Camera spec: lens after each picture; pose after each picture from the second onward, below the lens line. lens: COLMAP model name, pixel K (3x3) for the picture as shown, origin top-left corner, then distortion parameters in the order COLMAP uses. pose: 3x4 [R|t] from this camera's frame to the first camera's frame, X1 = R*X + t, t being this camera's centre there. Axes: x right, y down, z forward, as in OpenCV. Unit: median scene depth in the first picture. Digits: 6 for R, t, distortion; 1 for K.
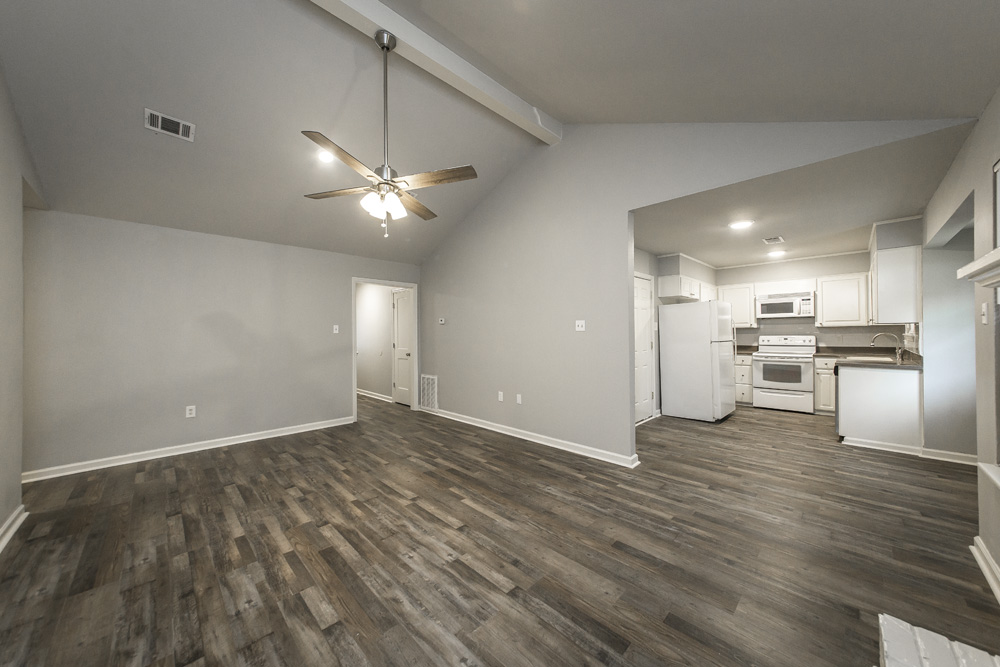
lens RADIAL K [[356.4, 0, 496.9], [0, 356.4, 335.4], [0, 0, 1]] dist [-0.004719, 0.000980]
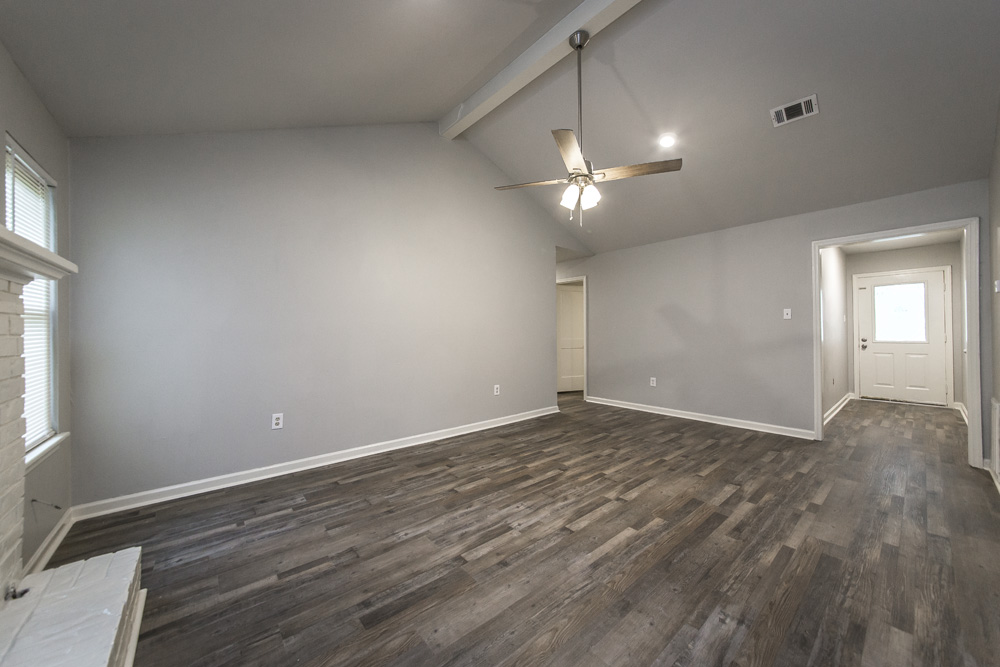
lens RADIAL K [[356.4, 0, 500.5], [0, 356.4, 331.3], [0, 0, 1]] dist [-0.004719, 0.000980]
pose [[-0.070019, 0.010531, -0.997490, 0.743417], [0.003181, 0.999942, 0.010333, 0.020128], [0.997541, -0.002449, -0.070048, 0.812973]]
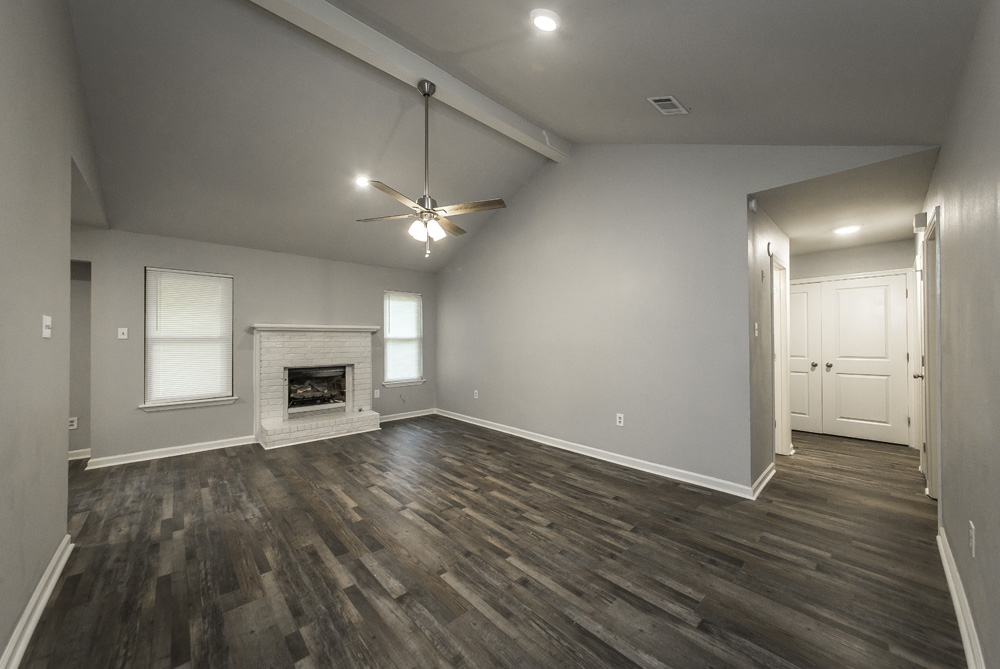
lens RADIAL K [[356.4, 0, 505.1], [0, 356.4, 334.5], [0, 0, 1]] dist [-0.004719, 0.000980]
pose [[-0.999807, 0.014173, 0.013577, -0.572716], [0.014045, 0.999857, -0.009450, -0.009774], [-0.013709, -0.009257, -0.999863, 2.128111]]
